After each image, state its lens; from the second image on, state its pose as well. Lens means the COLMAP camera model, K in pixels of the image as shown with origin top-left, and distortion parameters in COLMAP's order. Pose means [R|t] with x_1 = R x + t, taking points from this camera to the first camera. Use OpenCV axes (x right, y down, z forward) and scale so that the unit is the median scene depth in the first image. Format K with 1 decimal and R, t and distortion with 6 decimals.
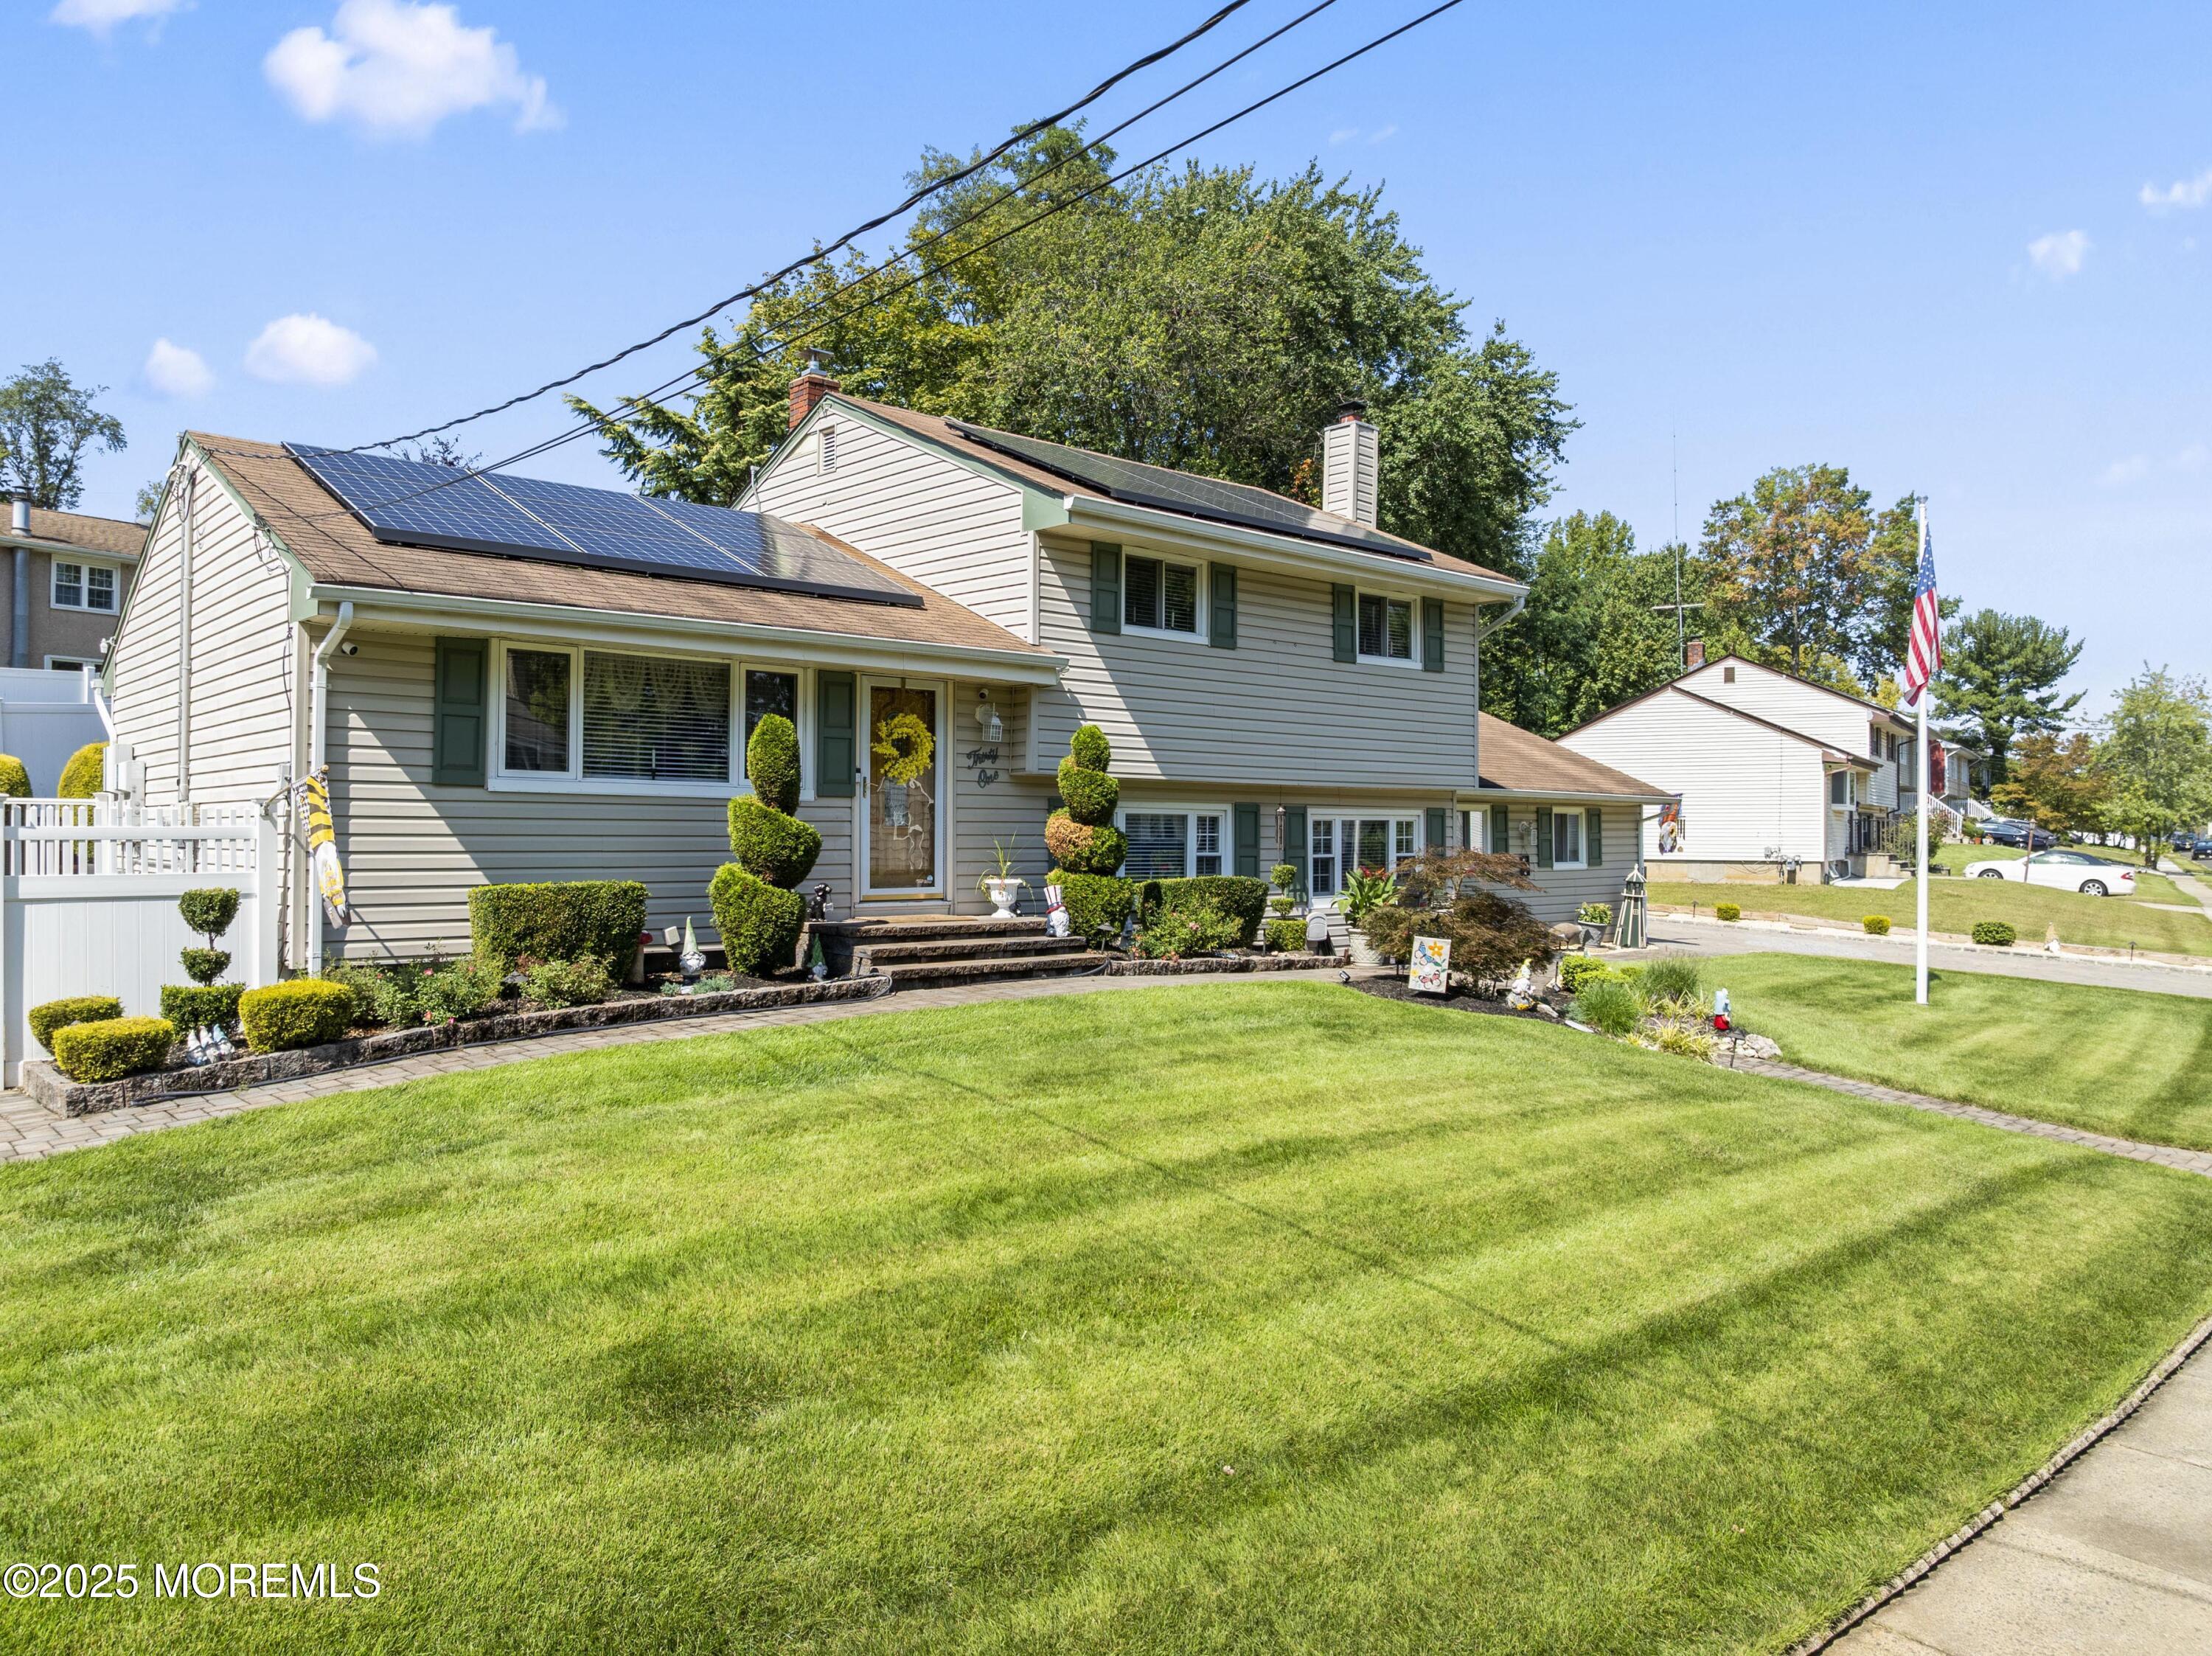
lens RADIAL K [[1552.6, 0, 1106.0], [0, 1552.6, 828.0], [0, 0, 1]] dist [-0.020990, 0.004055]
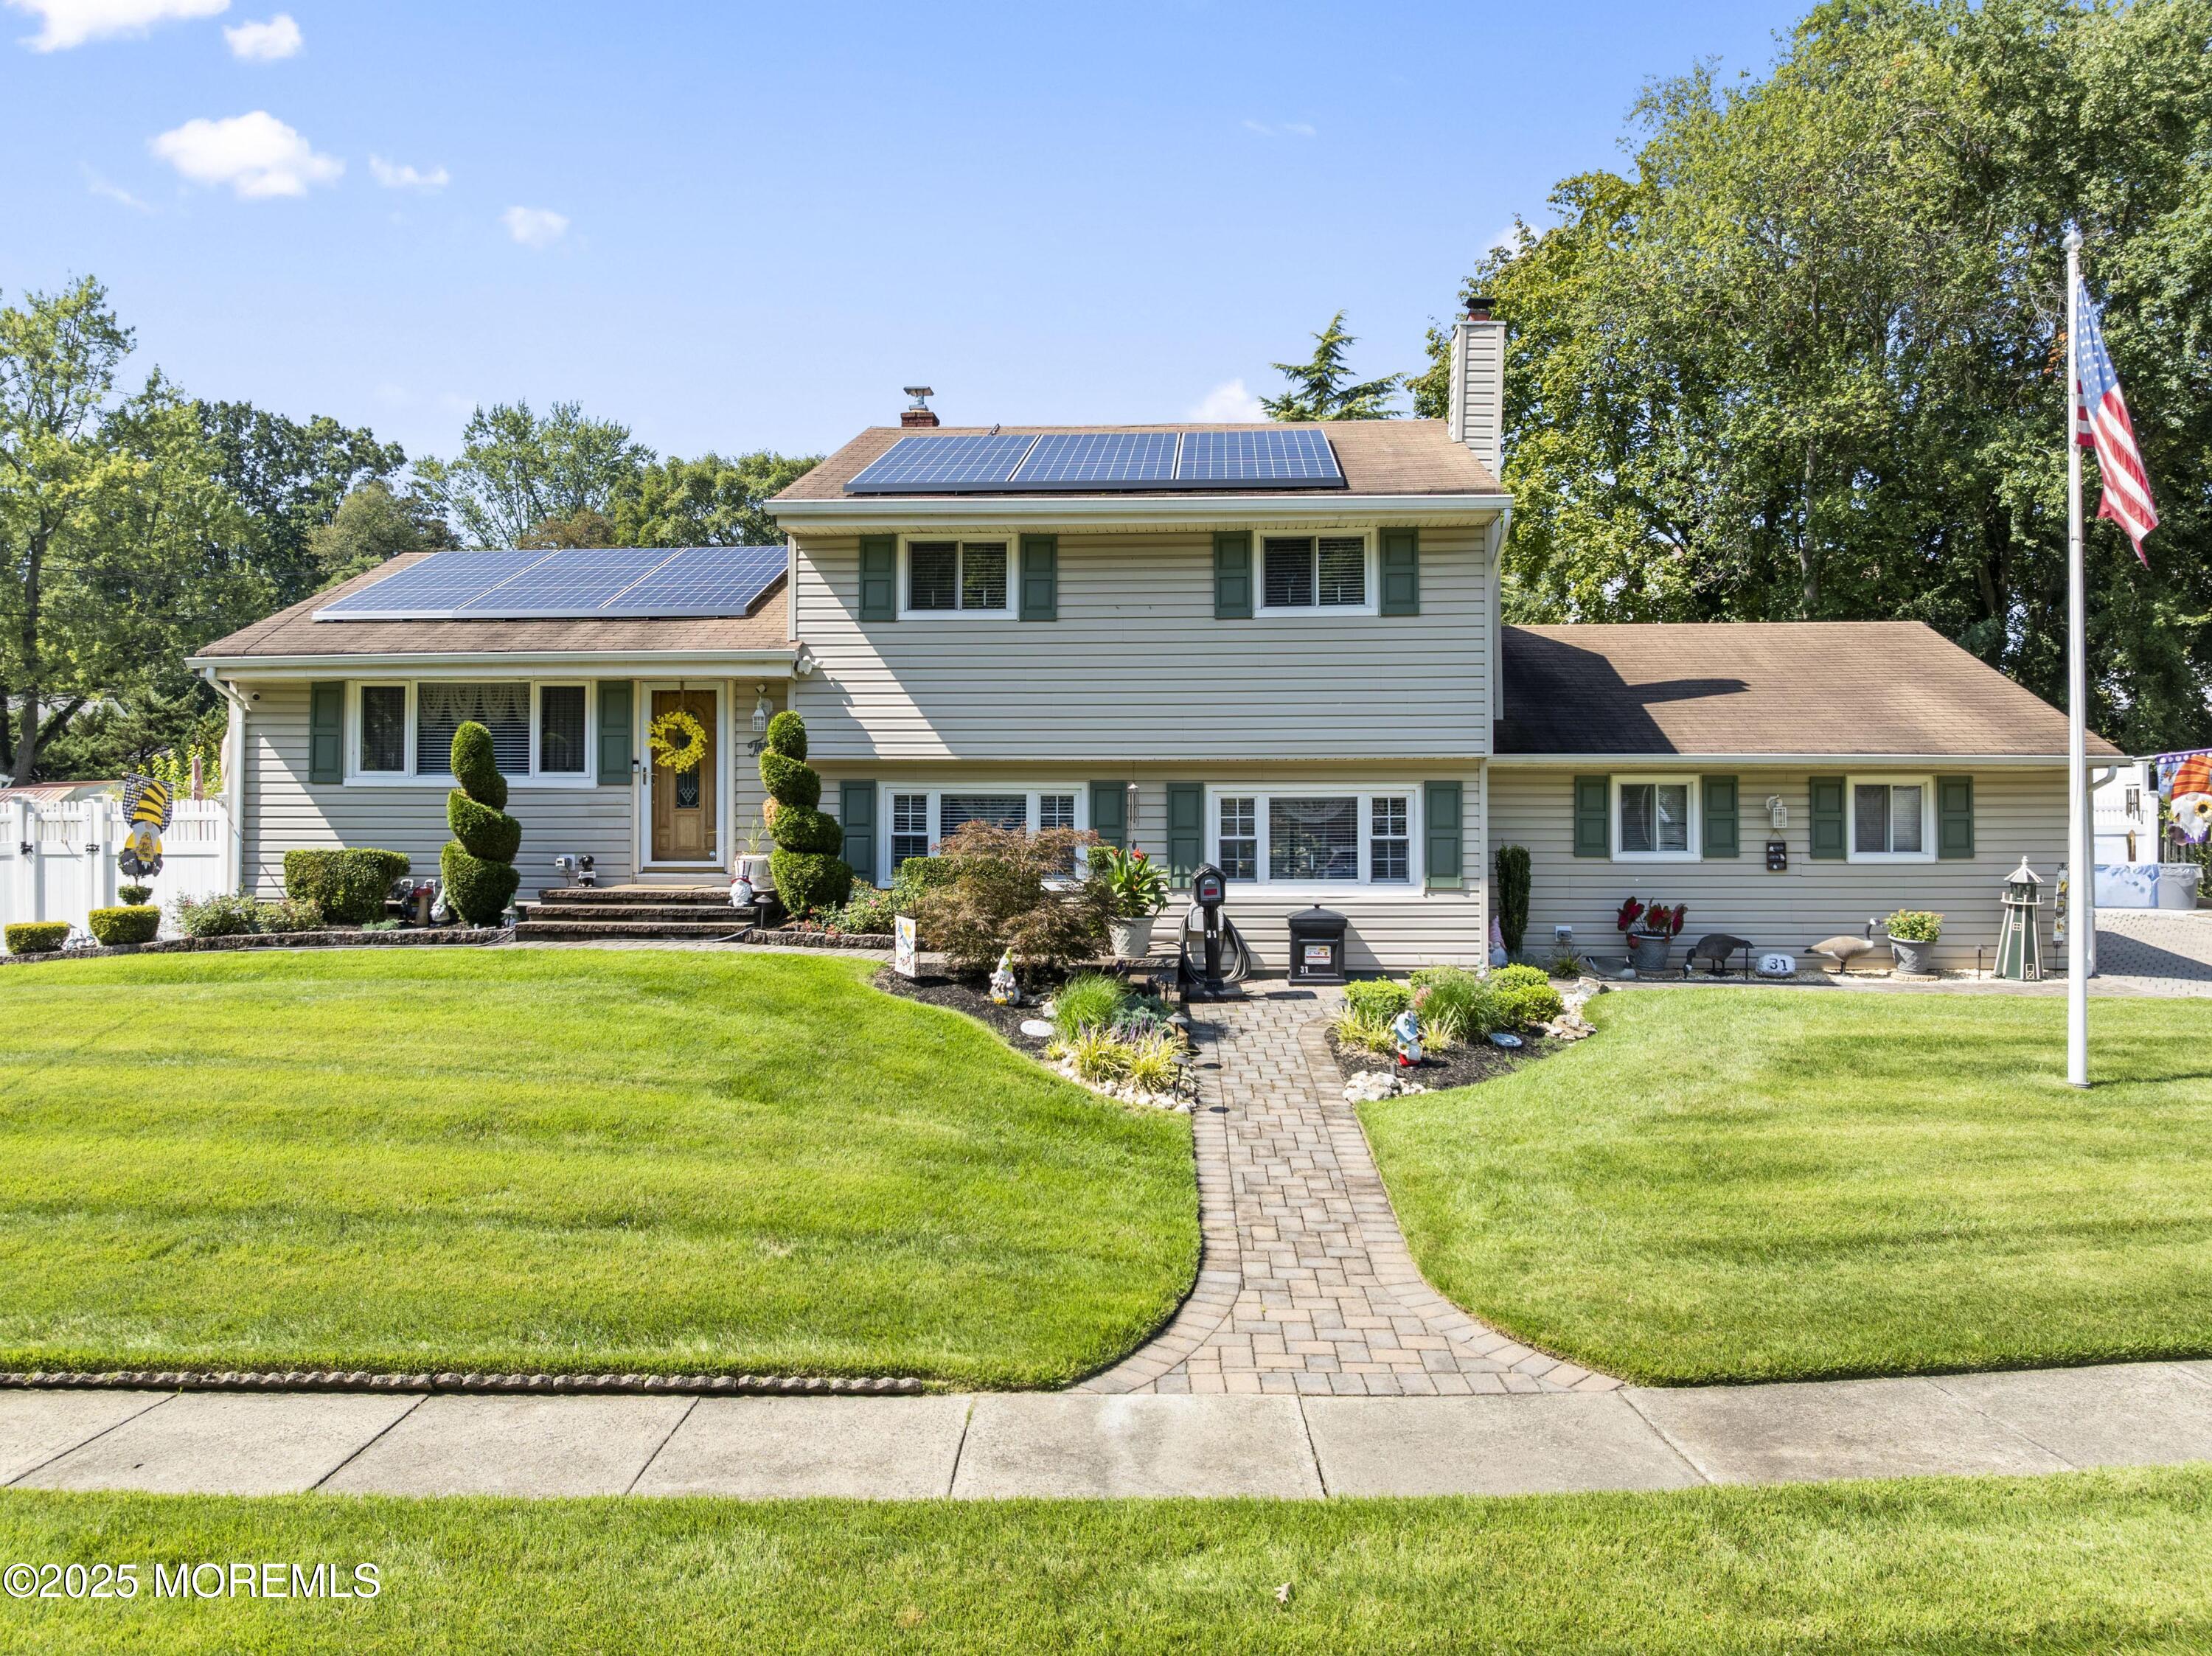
lens RADIAL K [[1569.4, 0, 1106.0], [0, 1569.4, 828.0], [0, 0, 1]] dist [-0.036122, -0.006313]
pose [[0.700138, -0.006595, -0.713977, 0.810040], [0.004734, 0.999978, -0.004595, 0.017840], [0.713992, -0.000163, 0.700154, 0.351236]]
